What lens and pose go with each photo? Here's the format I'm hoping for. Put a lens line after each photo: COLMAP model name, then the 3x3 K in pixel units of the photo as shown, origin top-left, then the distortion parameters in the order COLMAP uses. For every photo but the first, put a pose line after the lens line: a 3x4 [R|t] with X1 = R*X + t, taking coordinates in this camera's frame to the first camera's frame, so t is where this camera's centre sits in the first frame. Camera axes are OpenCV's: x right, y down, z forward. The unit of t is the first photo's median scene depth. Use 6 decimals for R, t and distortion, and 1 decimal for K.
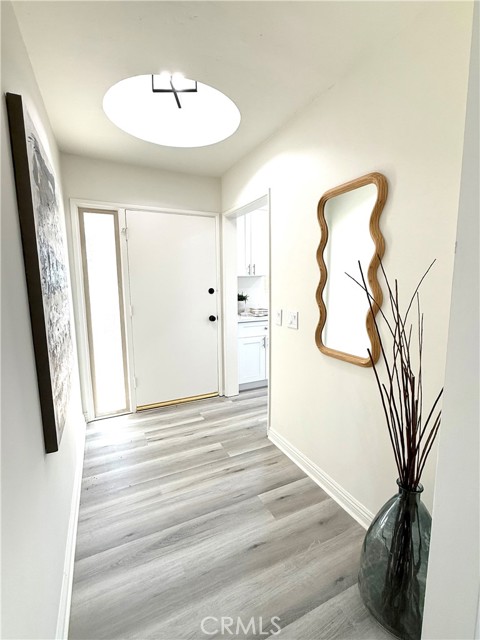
lens RADIAL K [[302.2, 0, 240.0], [0, 302.2, 320.0], [0, 0, 1]] dist [0.001386, 0.000263]
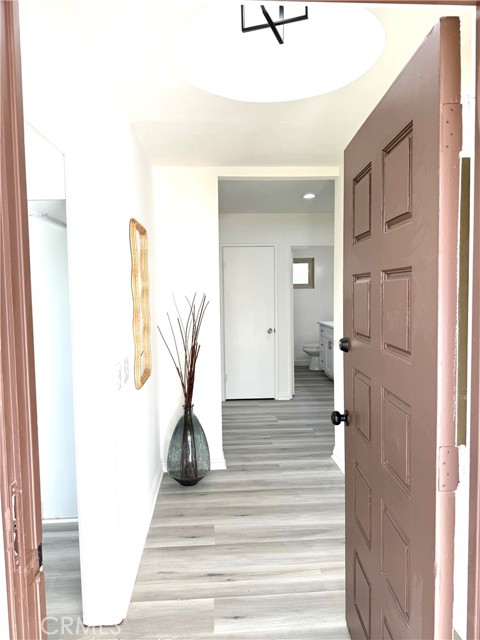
lens RADIAL K [[448.7, 0, 240.0], [0, 448.7, 320.0], [0, 0, 1]] dist [-0.001447, -0.000902]
pose [[-0.929971, -0.000949, 0.367631, -0.509544], [0.074465, 0.978782, 0.190896, -0.333410], [-0.360011, 0.204904, -0.910168, 2.071282]]
